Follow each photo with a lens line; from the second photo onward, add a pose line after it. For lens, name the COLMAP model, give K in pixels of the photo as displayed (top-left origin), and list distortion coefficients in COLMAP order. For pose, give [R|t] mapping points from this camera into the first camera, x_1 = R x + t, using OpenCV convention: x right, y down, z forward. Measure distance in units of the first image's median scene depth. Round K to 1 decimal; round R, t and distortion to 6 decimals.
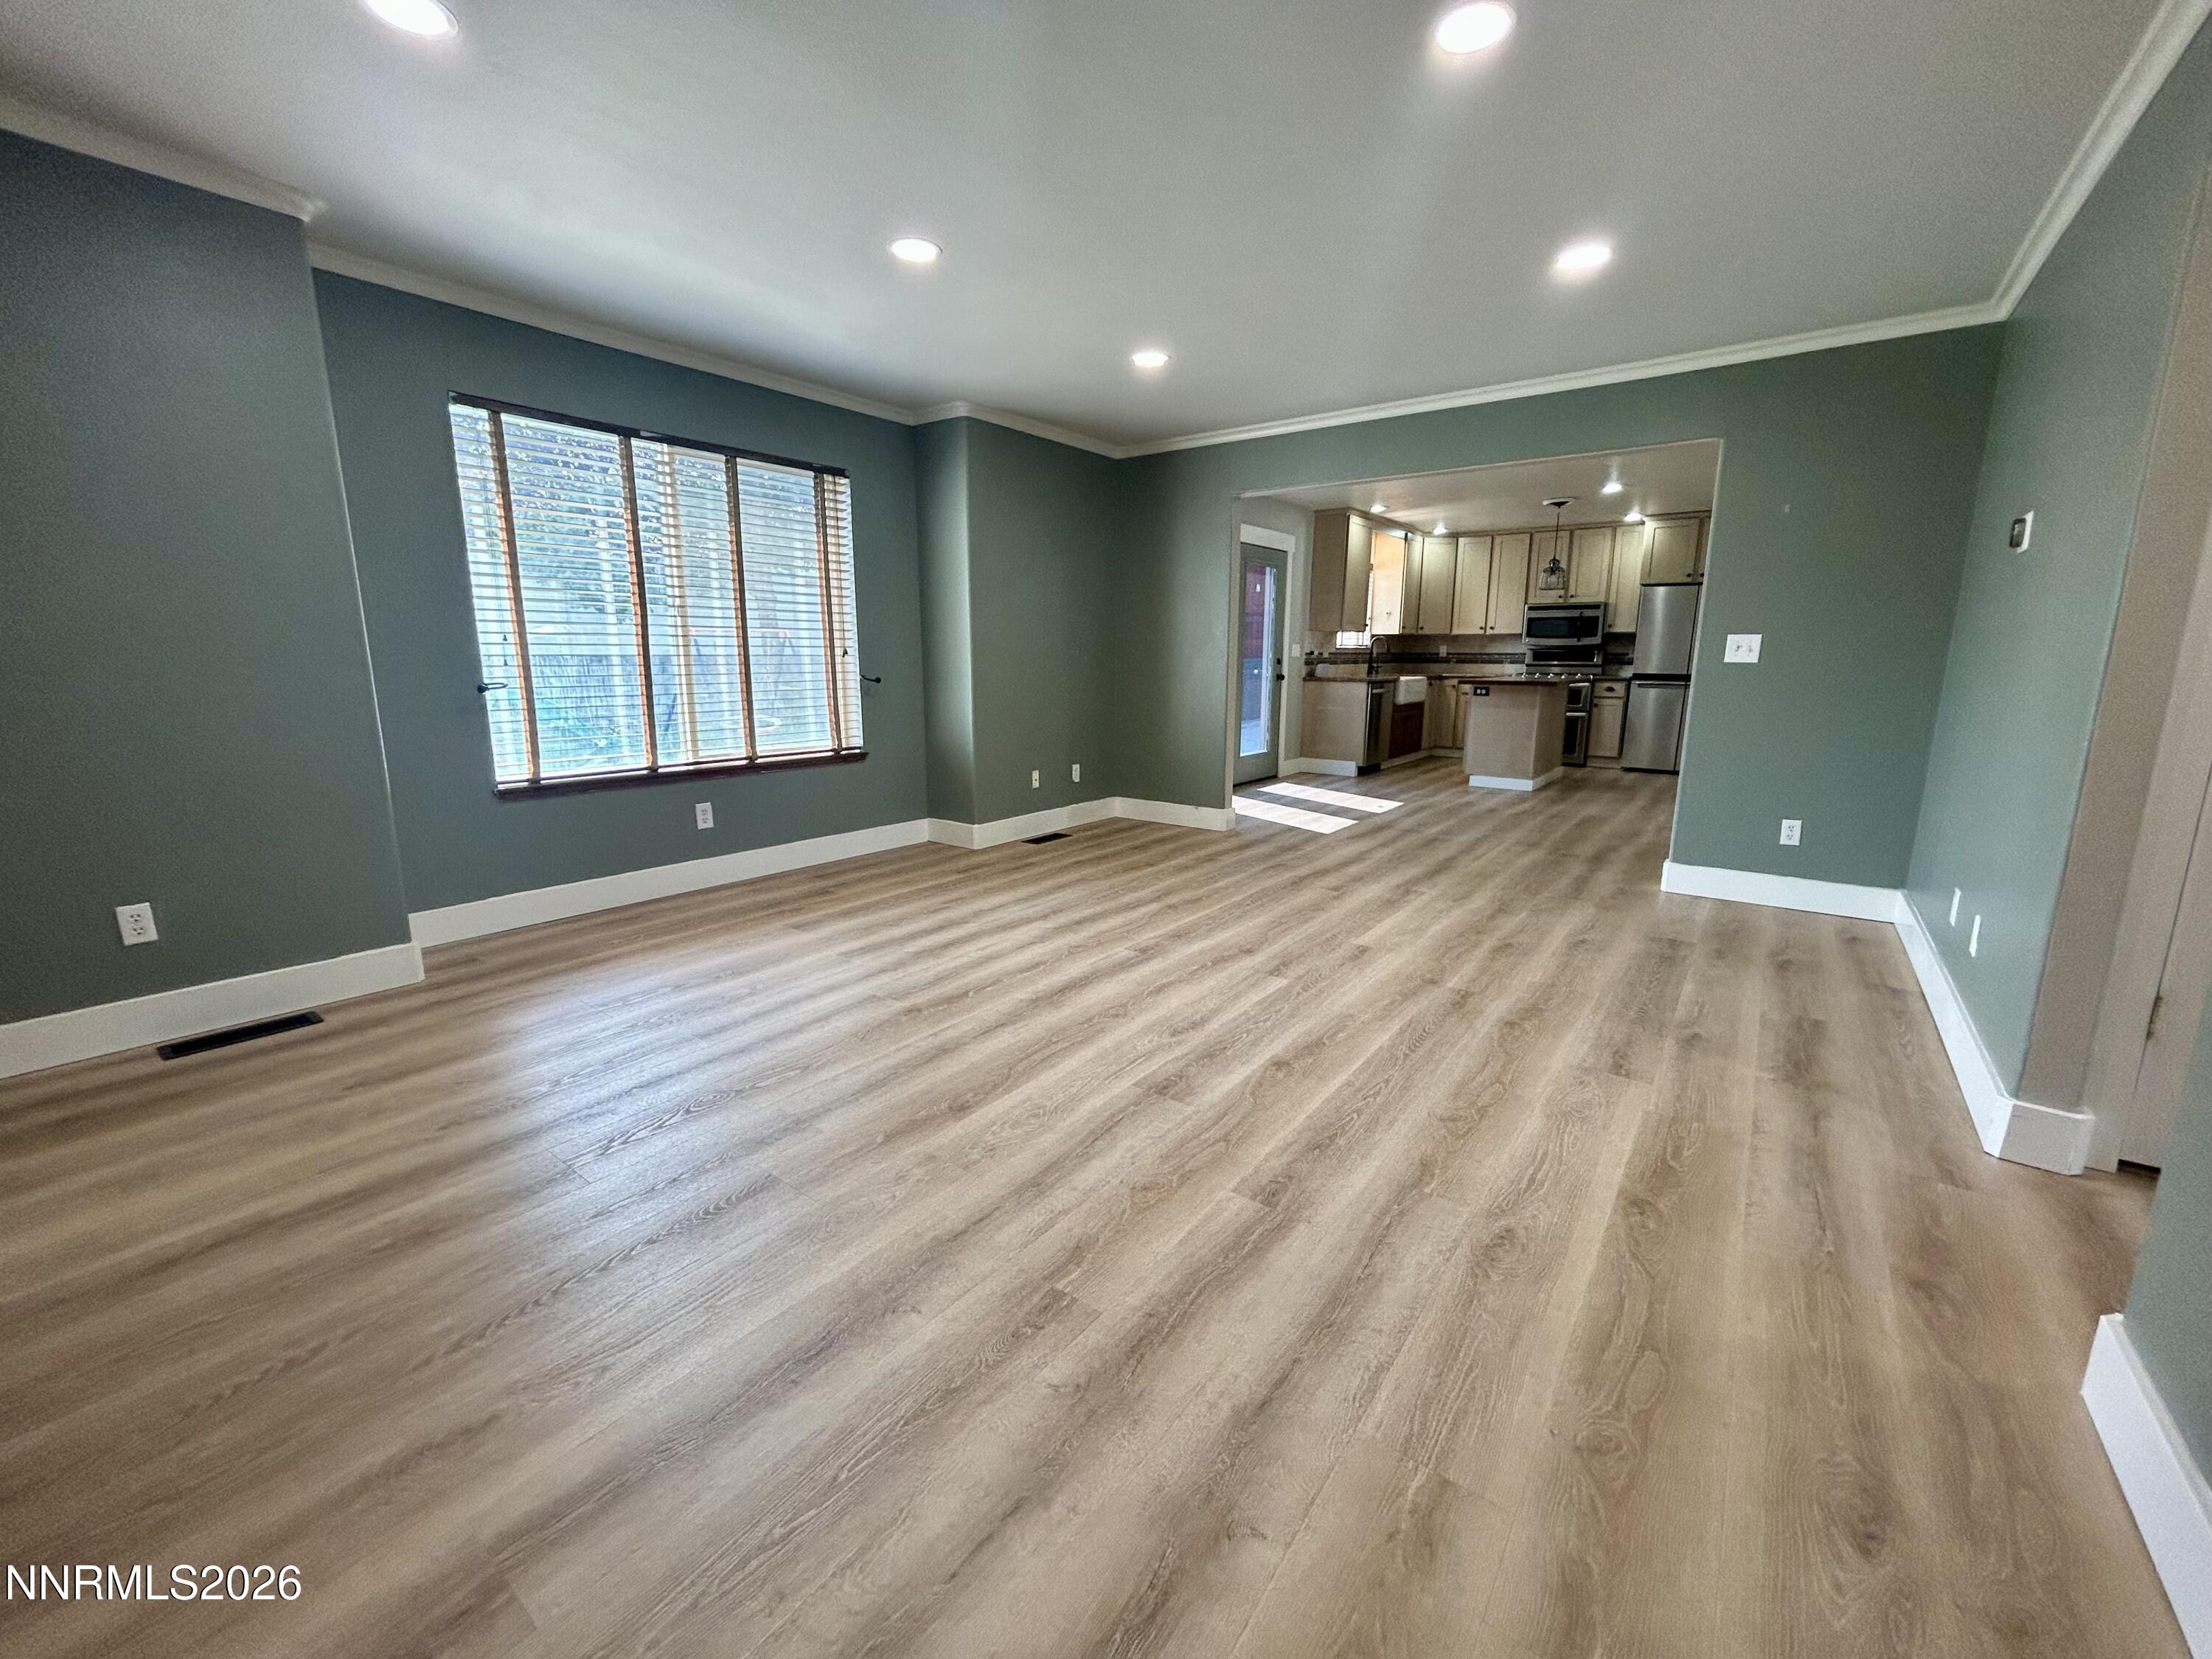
lens RADIAL K [[891.7, 0, 1107.6], [0, 891.7, 829.6], [0, 0, 1]] dist [-0.003593, 0.001089]
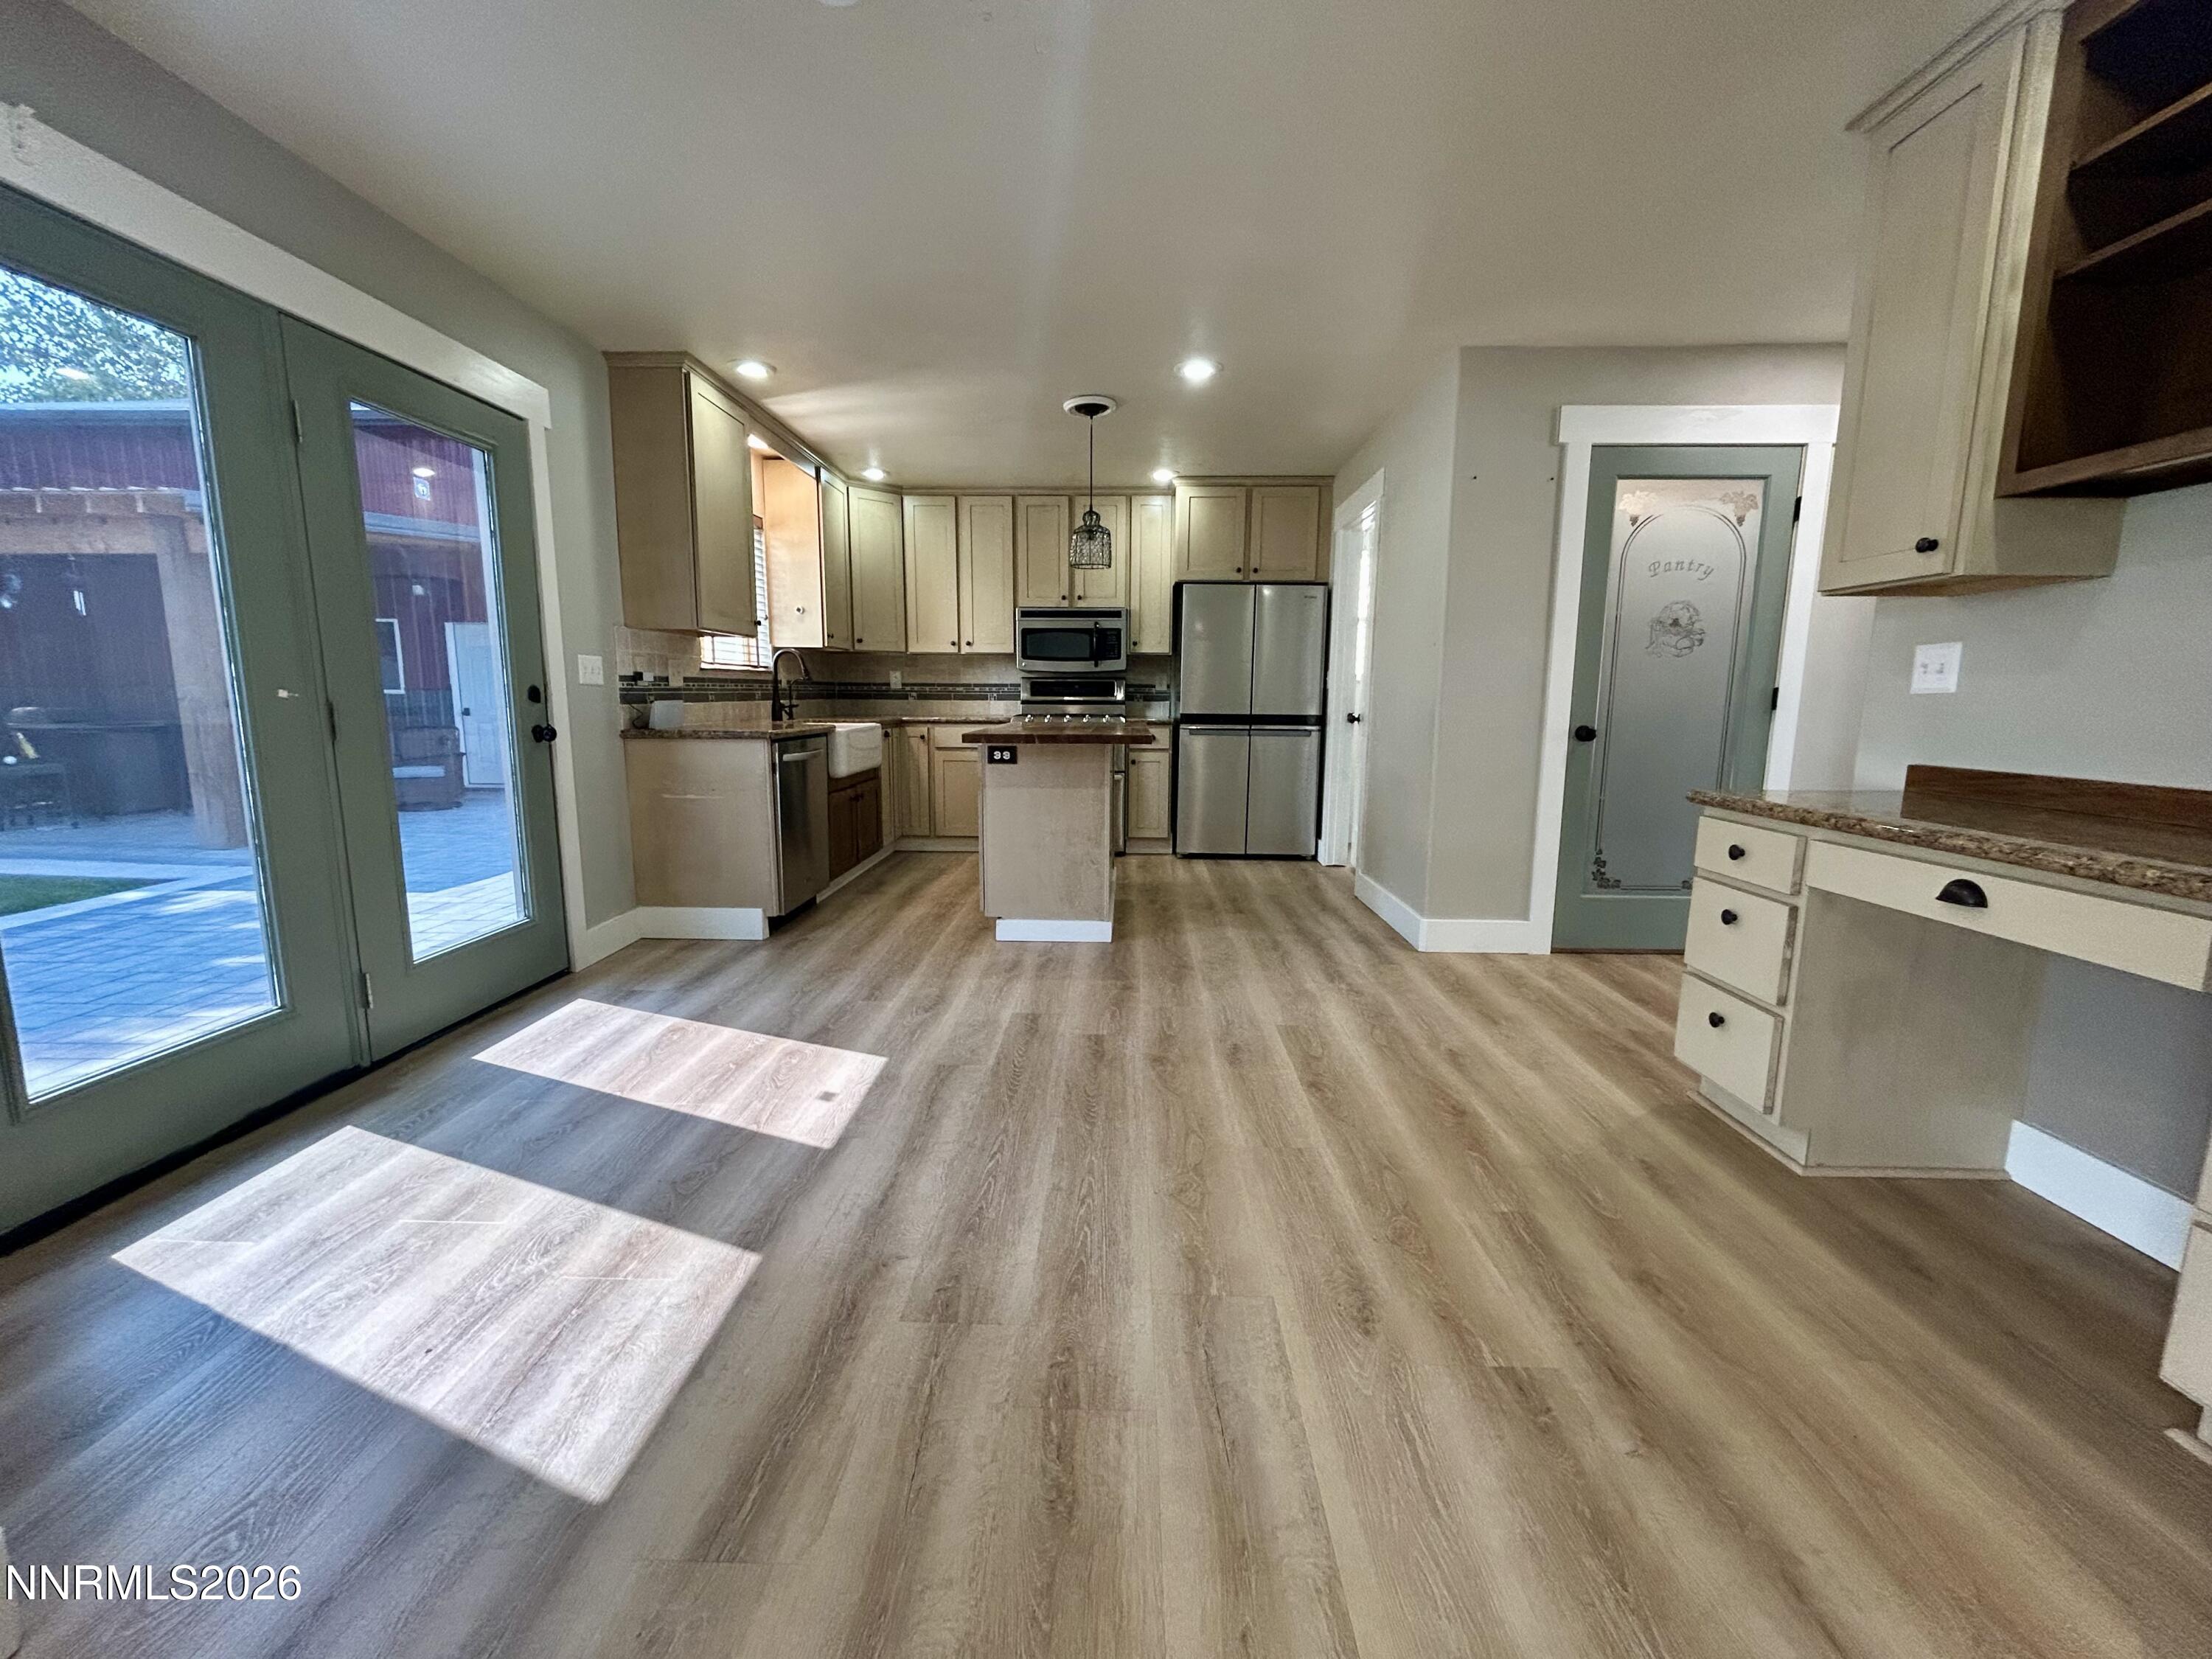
lens RADIAL K [[891.7, 0, 1102.6], [0, 891.7, 840.3], [0, 0, 1]] dist [-0.003593, 0.001089]
pose [[0.817229, -0.090266, 0.569200, 0.313674], [0.106830, 0.994268, 0.004295, -0.184364], [-0.566325, 0.057298, 0.822188, 0.996554]]
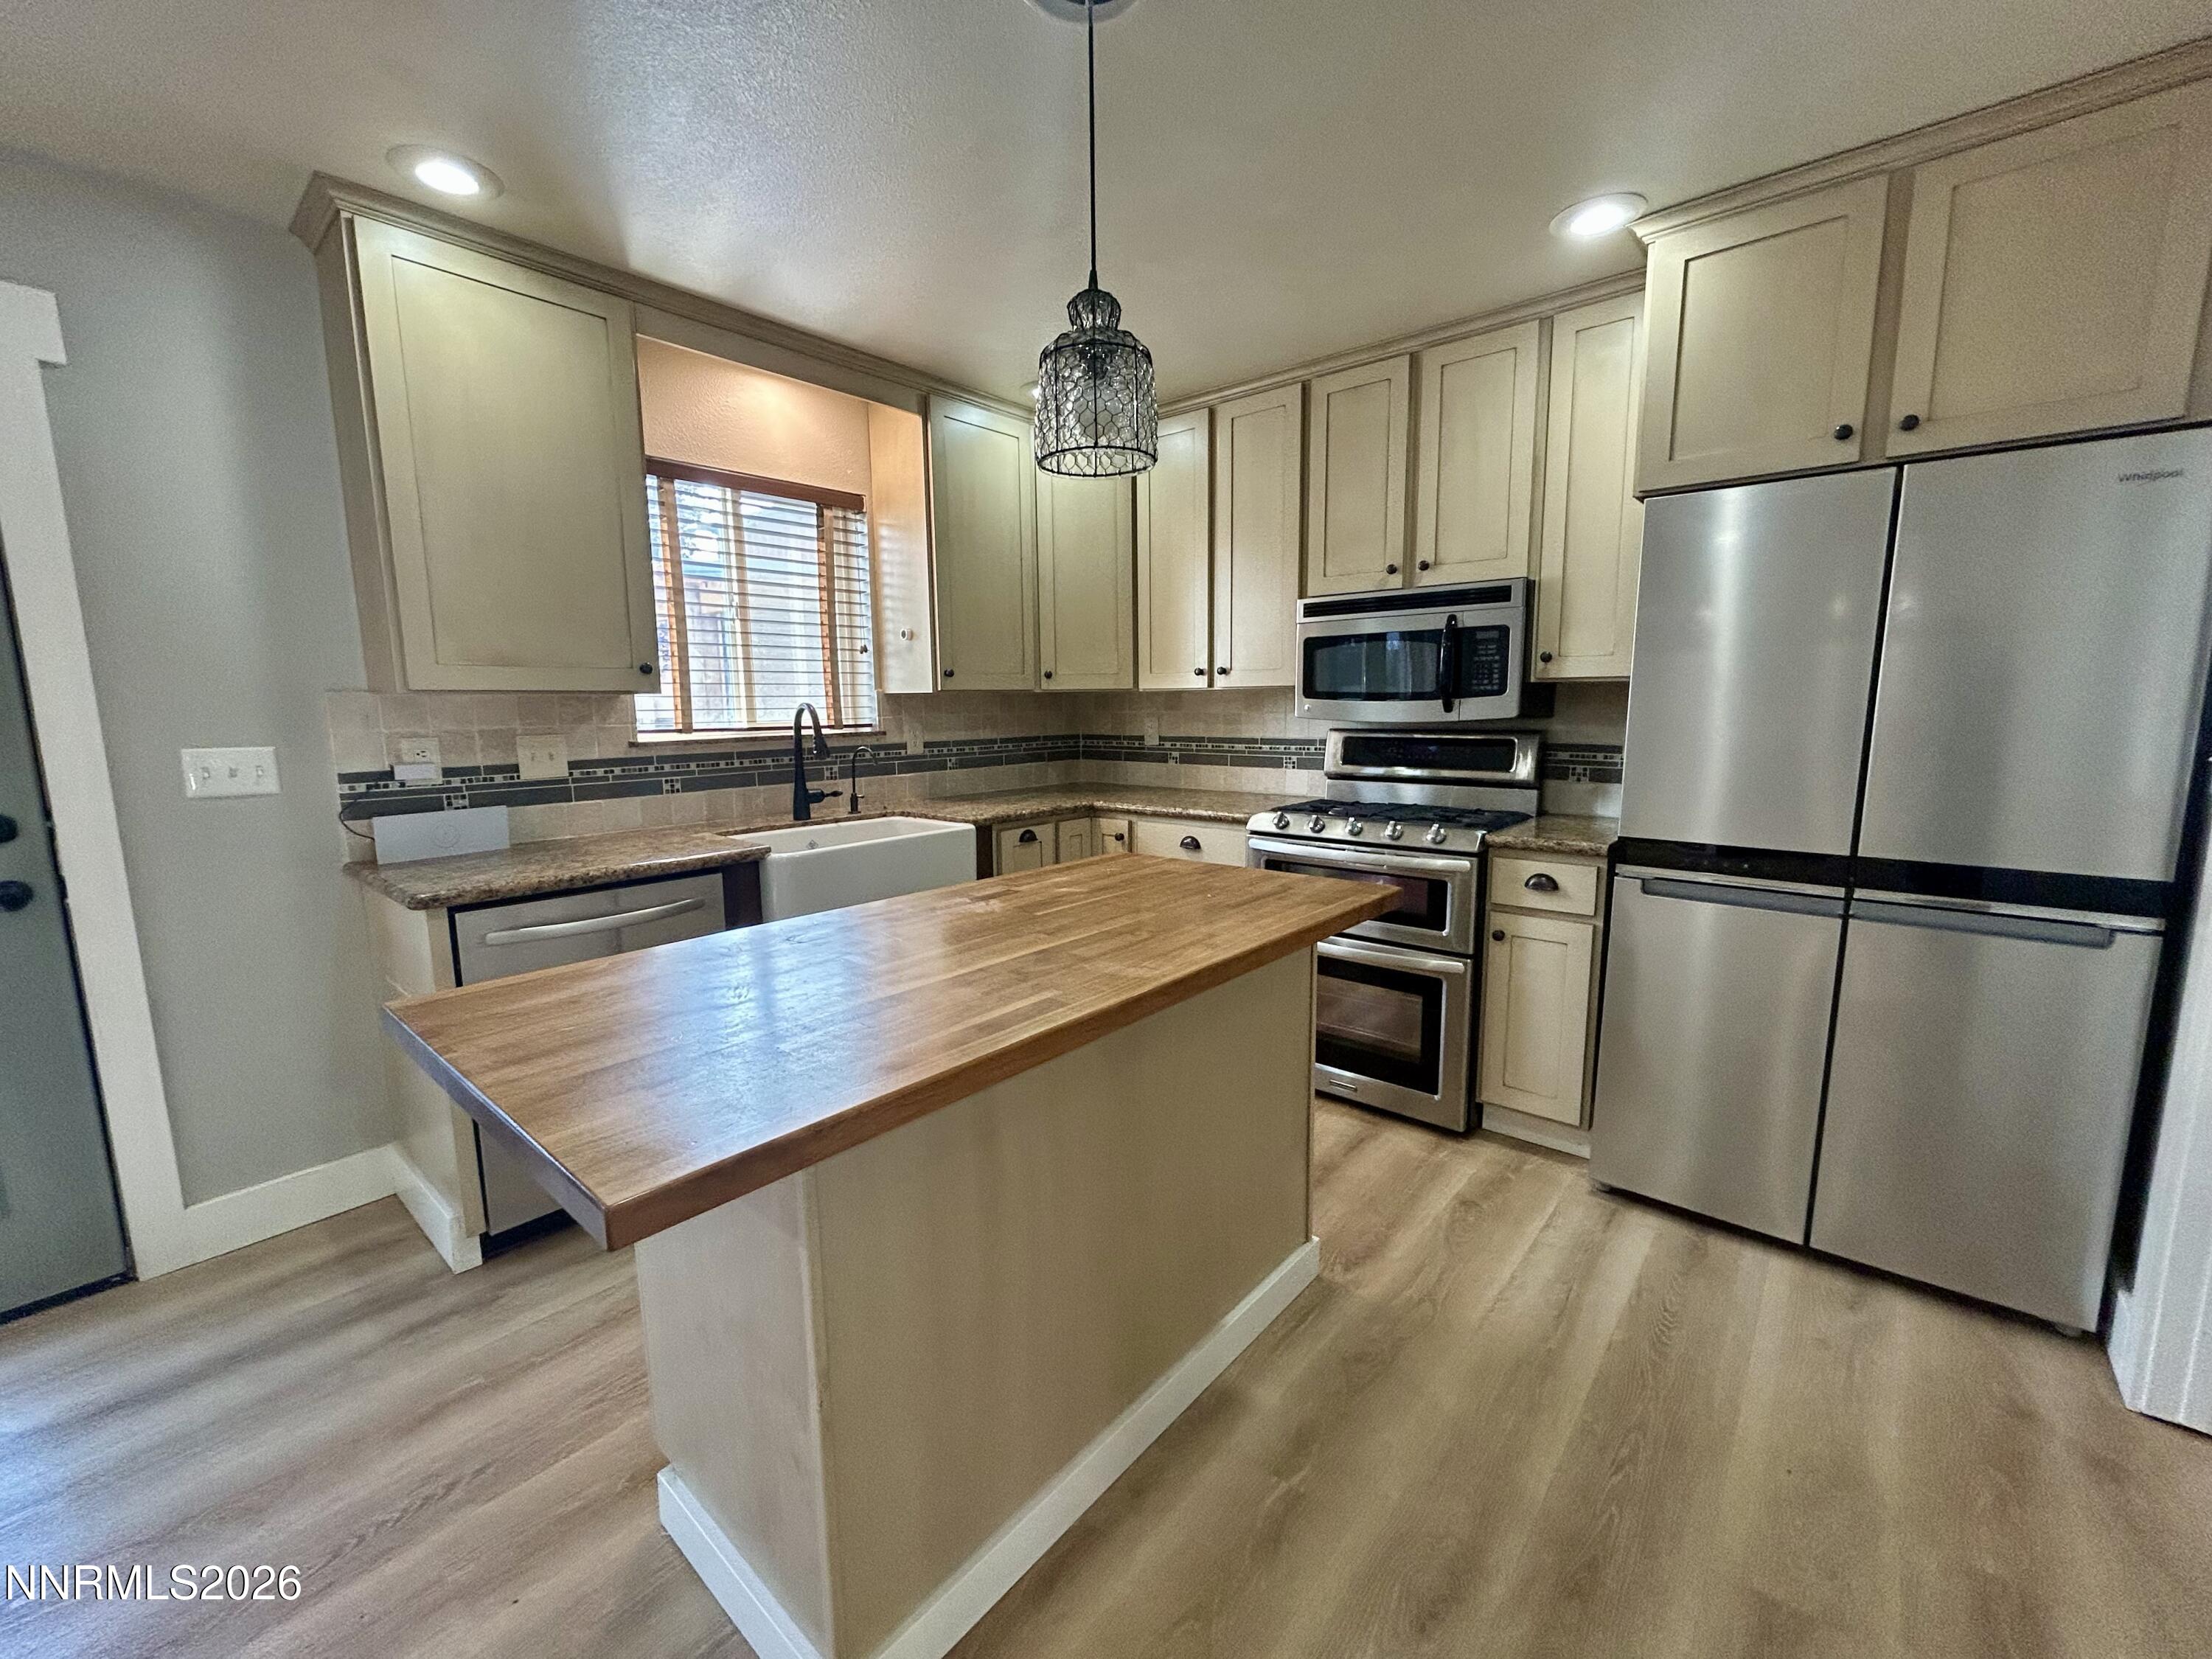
lens RADIAL K [[891.7, 0, 1100.8], [0, 891.7, 833.0], [0, 0, 1]] dist [-0.003593, 0.001089]
pose [[0.997524, -0.003048, -0.070264, 0.928425], [-0.000362, 0.998825, -0.048461, -0.332709], [0.070329, 0.048367, 0.996351, 1.485663]]
